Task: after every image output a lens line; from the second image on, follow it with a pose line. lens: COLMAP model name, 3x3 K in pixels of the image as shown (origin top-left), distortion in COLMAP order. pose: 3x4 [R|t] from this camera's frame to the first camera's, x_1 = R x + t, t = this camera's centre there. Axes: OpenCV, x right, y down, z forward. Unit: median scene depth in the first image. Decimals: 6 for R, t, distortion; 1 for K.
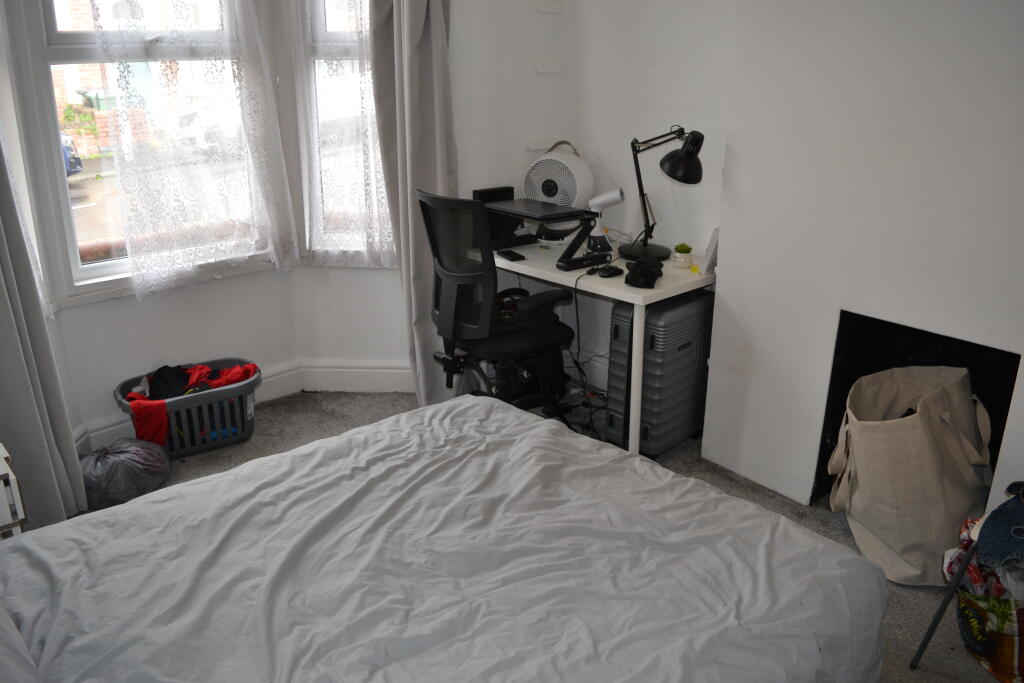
lens RADIAL K [[800.6, 0, 512.0], [0, 800.6, 341.5], [0, 0, 1]] dist [-0.093588, 0.009097]
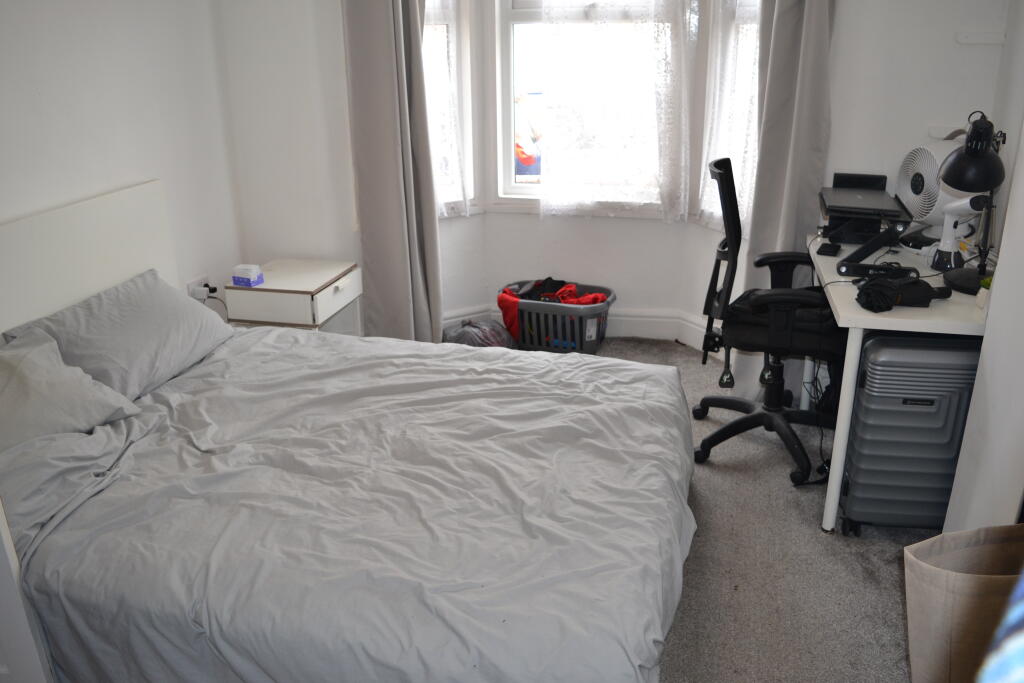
lens RADIAL K [[800.6, 0, 512.0], [0, 800.6, 341.5], [0, 0, 1]] dist [-0.093588, 0.009097]
pose [[0.561086, 0.291206, -0.774843, 0.528146], [-0.263177, 0.950261, 0.166559, -0.066890], [0.784806, 0.110467, 0.609817, 0.221549]]
